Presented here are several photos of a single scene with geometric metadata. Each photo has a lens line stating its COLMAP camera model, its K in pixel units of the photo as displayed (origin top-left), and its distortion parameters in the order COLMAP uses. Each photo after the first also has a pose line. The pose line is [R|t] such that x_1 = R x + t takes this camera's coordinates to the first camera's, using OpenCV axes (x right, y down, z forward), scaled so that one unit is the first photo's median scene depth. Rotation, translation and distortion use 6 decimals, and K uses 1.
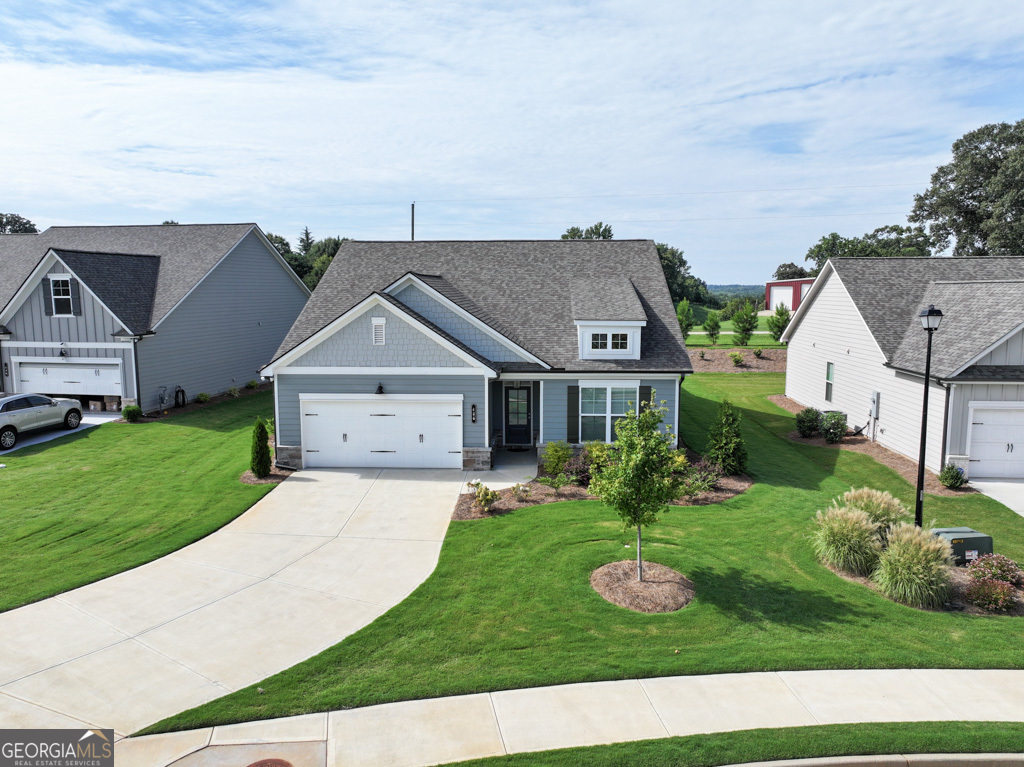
lens RADIAL K [[723.3, 0, 512.0], [0, 723.3, 383.5], [0, 0, 1]] dist [-0.010706, 0.024330]
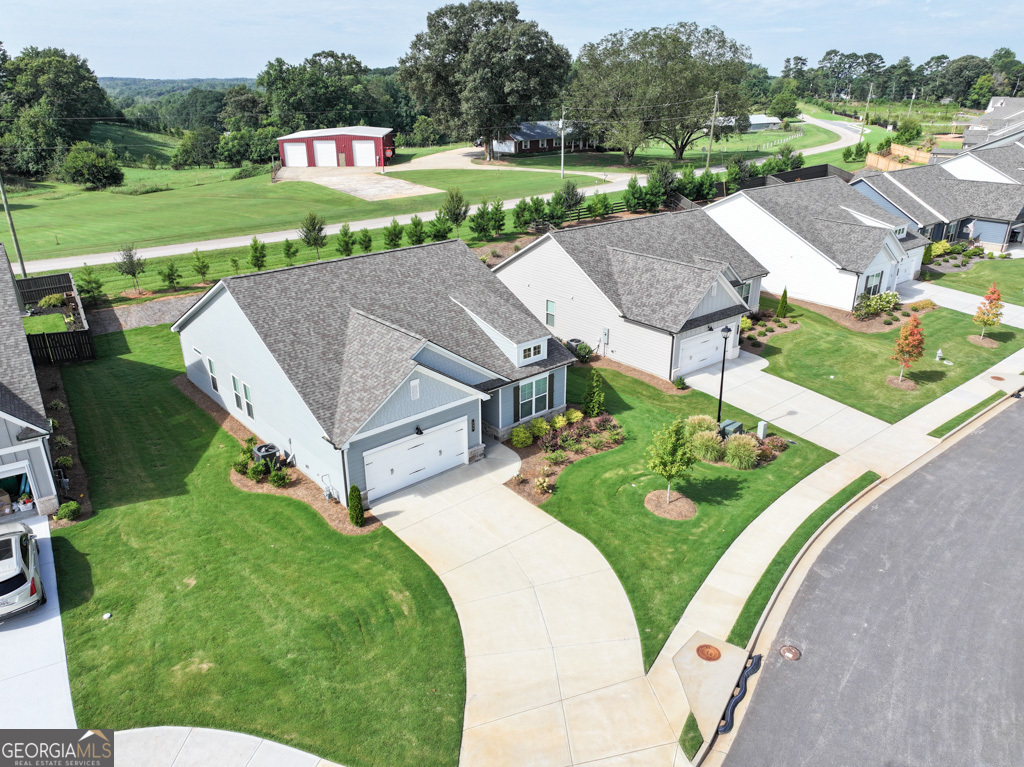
lens RADIAL K [[723.3, 0, 512.0], [0, 723.3, 383.5], [0, 0, 1]] dist [-0.010706, 0.024330]
pose [[0.718766, -0.268450, 0.641334, -0.899944], [0.092377, 0.951145, 0.294599, -0.454557], [-0.689087, -0.152503, 0.708450, -0.044307]]
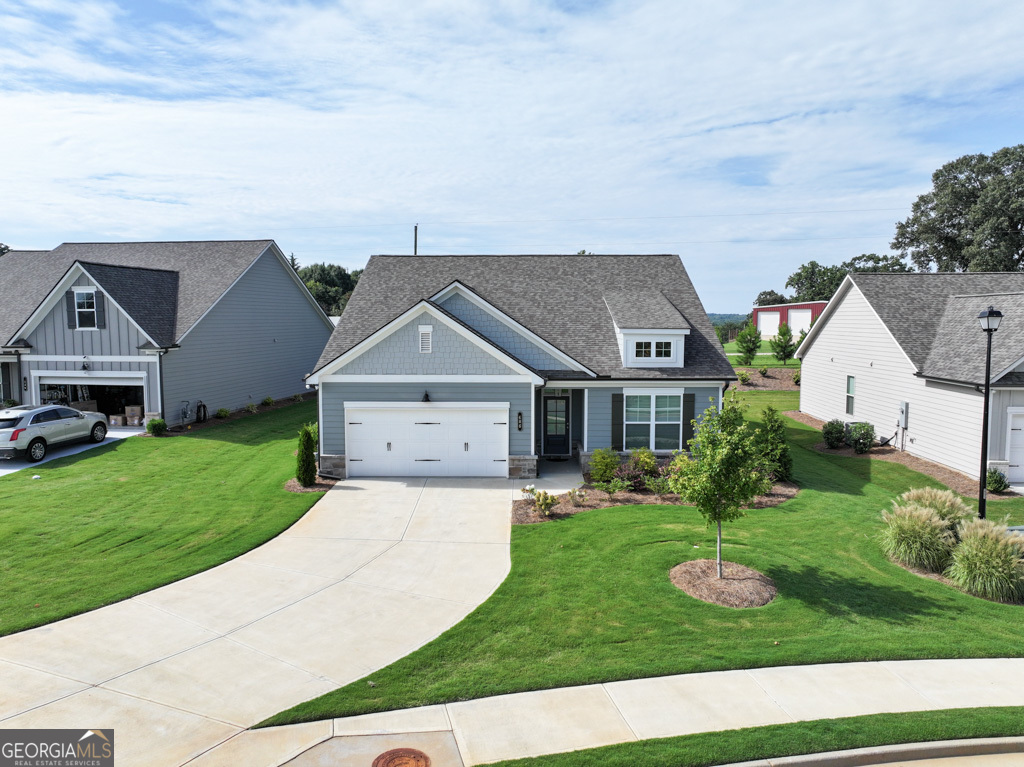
lens RADIAL K [[723.3, 0, 512.0], [0, 723.3, 383.5], [0, 0, 1]] dist [-0.010706, 0.024330]
pose [[0.999573, -0.001360, 0.029203, -0.094747], [0.002495, 0.999241, -0.038864, 0.028581], [-0.029128, 0.038921, 0.998818, -0.000745]]
